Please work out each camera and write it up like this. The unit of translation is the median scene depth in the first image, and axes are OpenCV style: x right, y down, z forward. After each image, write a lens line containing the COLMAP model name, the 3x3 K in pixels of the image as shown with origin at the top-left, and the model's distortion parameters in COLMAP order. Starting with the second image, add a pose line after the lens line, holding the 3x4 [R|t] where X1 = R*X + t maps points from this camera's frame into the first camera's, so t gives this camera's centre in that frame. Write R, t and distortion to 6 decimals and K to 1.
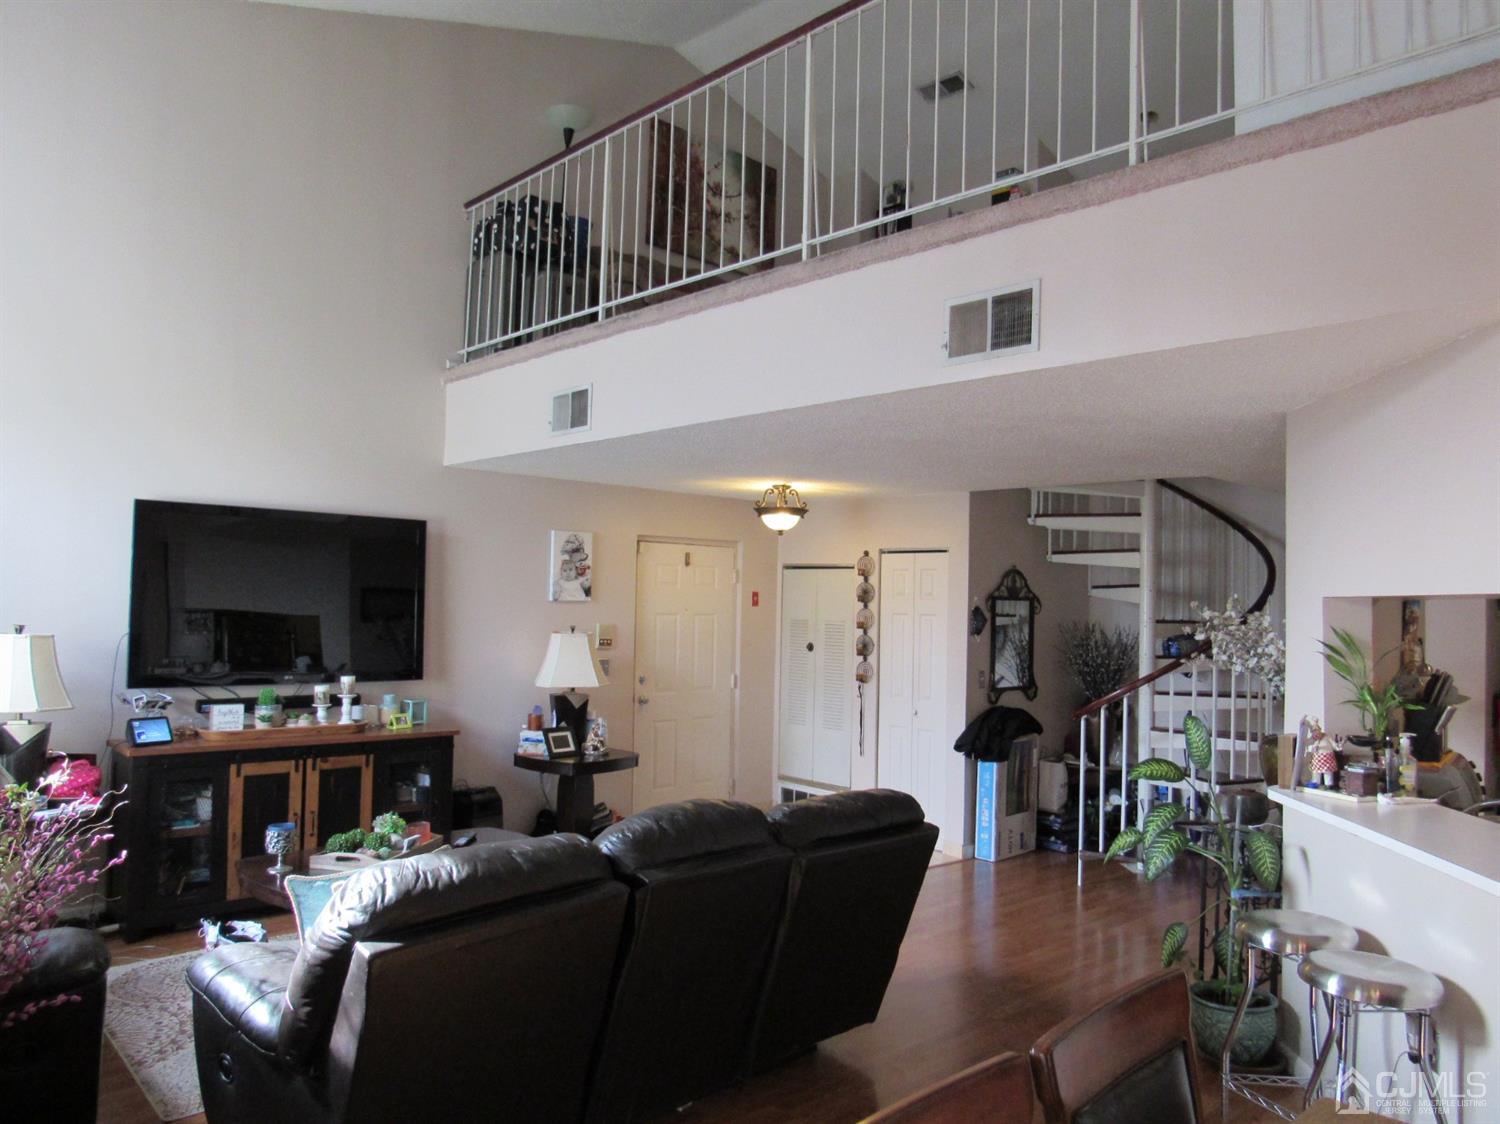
lens RADIAL K [[1070.2, 0, 750.0], [0, 1070.2, 562.0], [0, 0, 1]] dist [-0.020083, -0.005450]
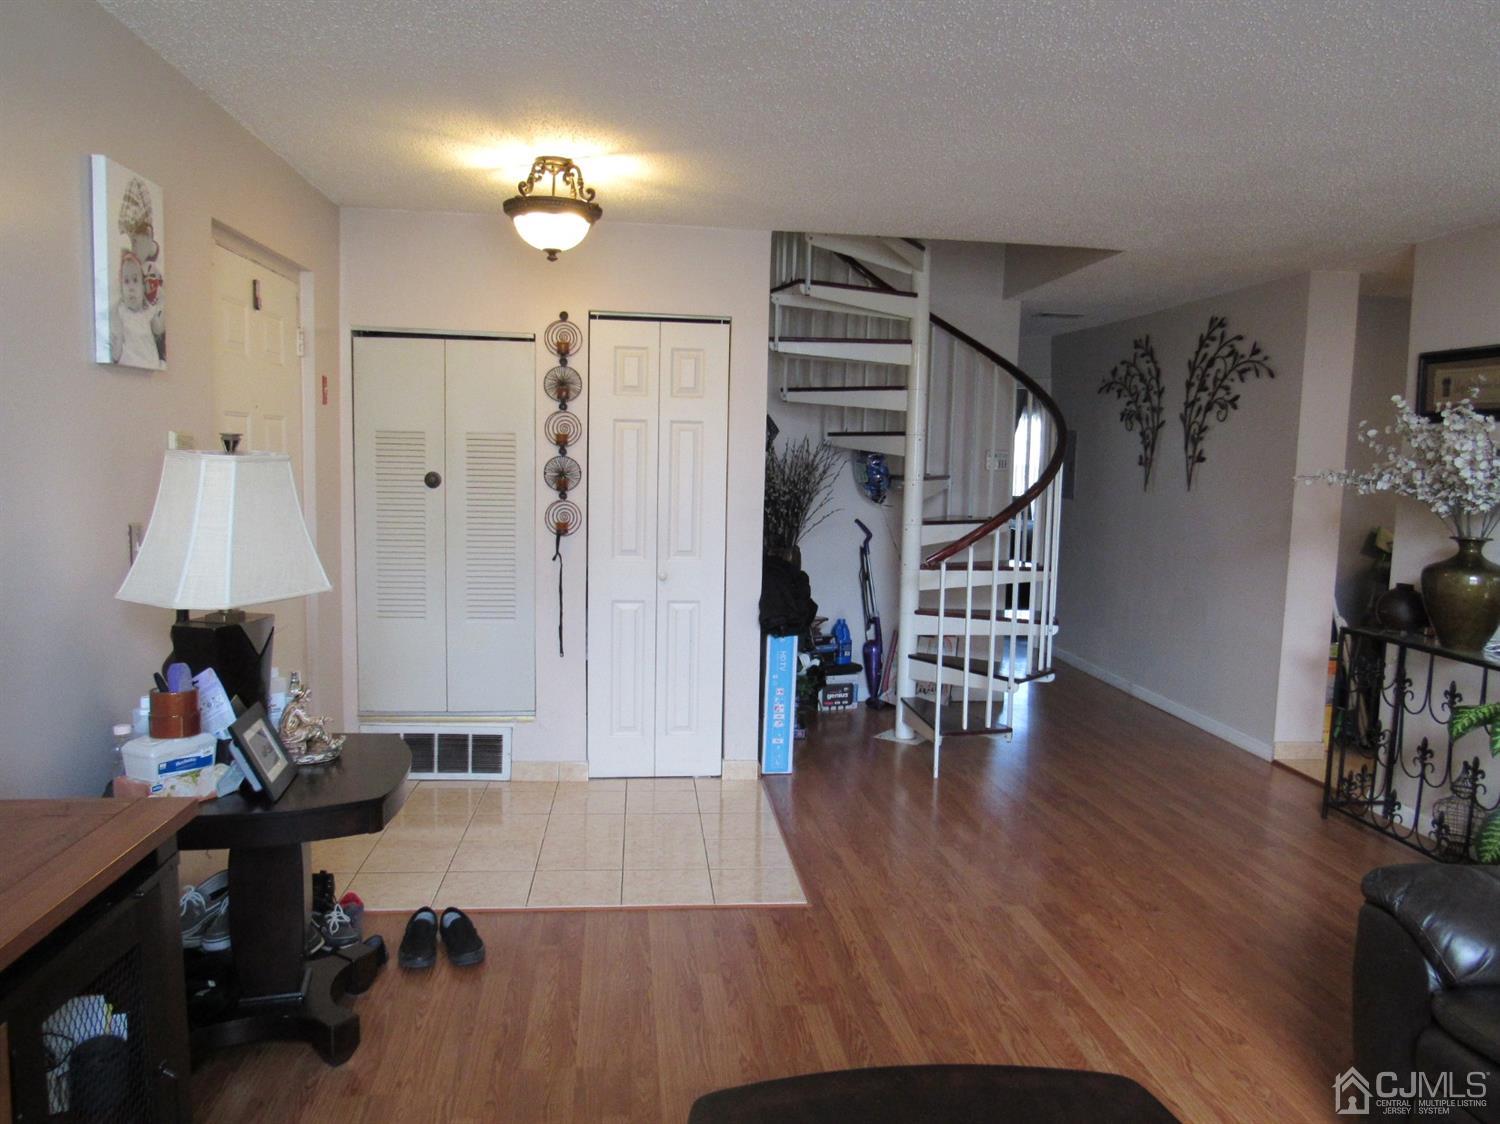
lens RADIAL K [[1070.2, 0, 750.0], [0, 1070.2, 562.0], [0, 0, 1]] dist [-0.020083, -0.005450]
pose [[0.596272, -0.089035, 0.797830, -0.334190], [-0.037631, 0.989638, 0.138565, 0.043448], [-0.801900, -0.112646, 0.586743, 0.605648]]
